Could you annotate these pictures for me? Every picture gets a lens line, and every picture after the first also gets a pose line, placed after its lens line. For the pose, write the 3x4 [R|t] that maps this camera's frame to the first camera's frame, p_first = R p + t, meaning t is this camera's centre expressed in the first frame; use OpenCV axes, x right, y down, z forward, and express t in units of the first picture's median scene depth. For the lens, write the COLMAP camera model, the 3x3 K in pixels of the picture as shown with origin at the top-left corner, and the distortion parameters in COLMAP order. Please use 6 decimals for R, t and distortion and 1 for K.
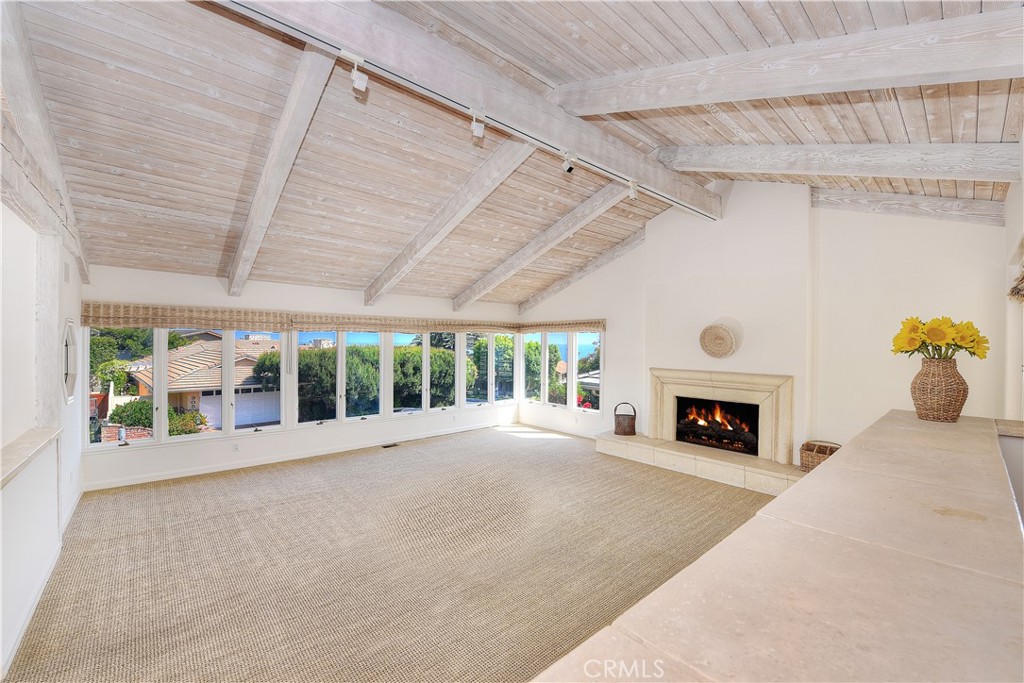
lens RADIAL K [[409.2, 0, 512.0], [0, 409.2, 341.5], [0, 0, 1]] dist [-0.017470, -0.000258]
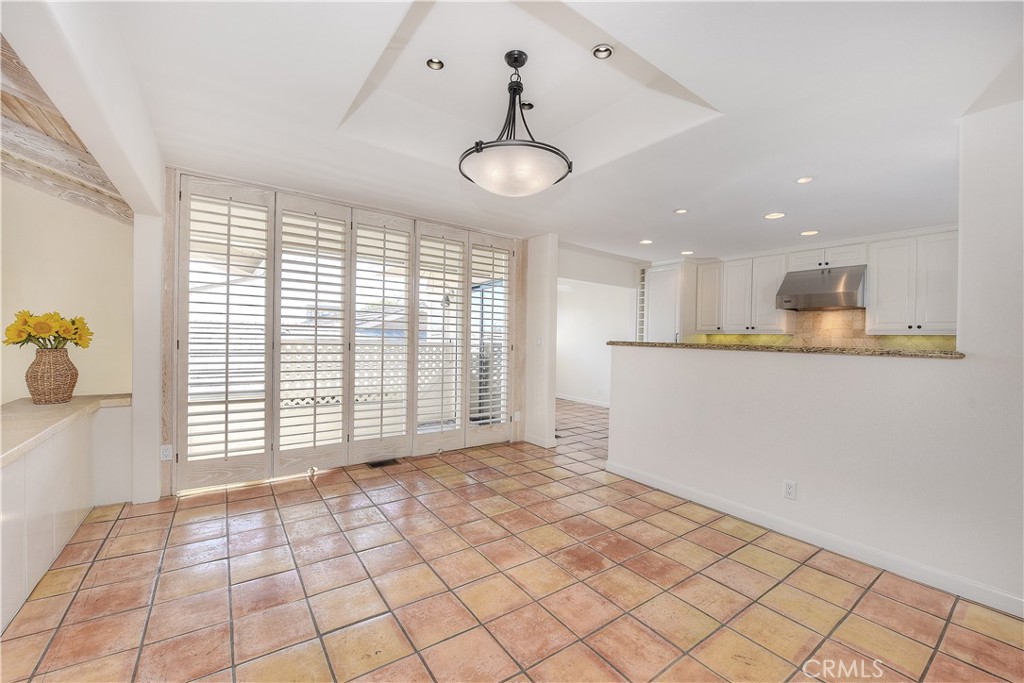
lens RADIAL K [[409.2, 0, 512.0], [0, 409.2, 341.5], [0, 0, 1]] dist [-0.017470, -0.000258]
pose [[0.098033, -0.016424, 0.995048, 0.027942], [-0.023545, 0.999546, 0.018818, -0.012296], [-0.994905, -0.025274, 0.097602, -0.169537]]
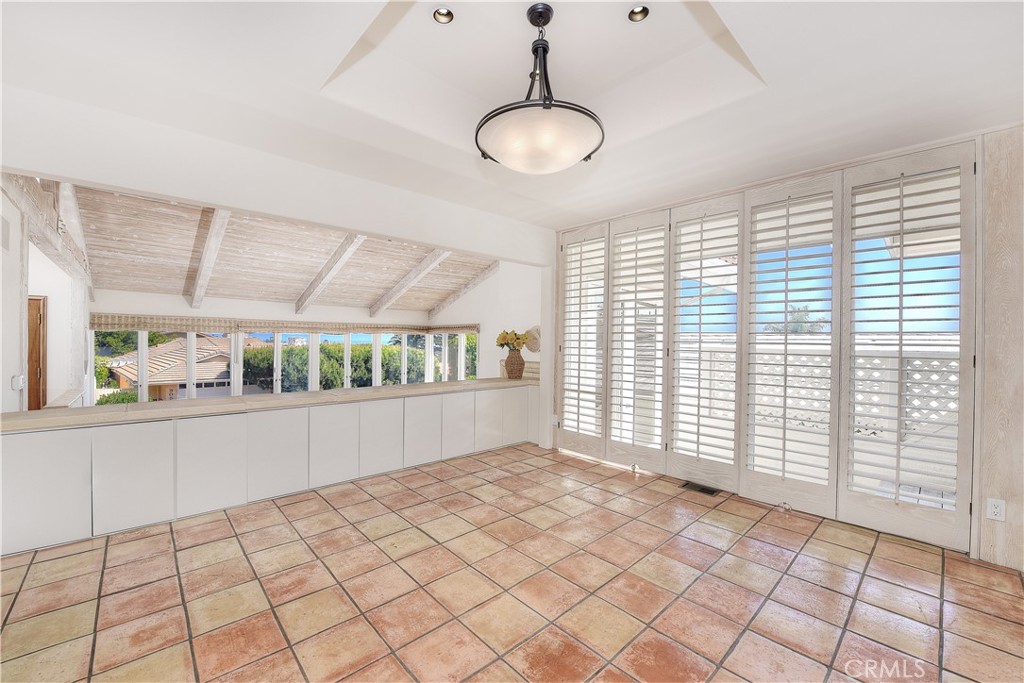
lens RADIAL K [[406.8, 0, 512.0], [0, 406.8, 341.5], [0, 0, 1]] dist [-0.017206, 0.000036]
pose [[0.999469, 0.003214, 0.032411, 0.407043], [-0.003325, 0.999989, 0.003360, -0.003304], [-0.032400, -0.003466, 0.999469, -0.481031]]
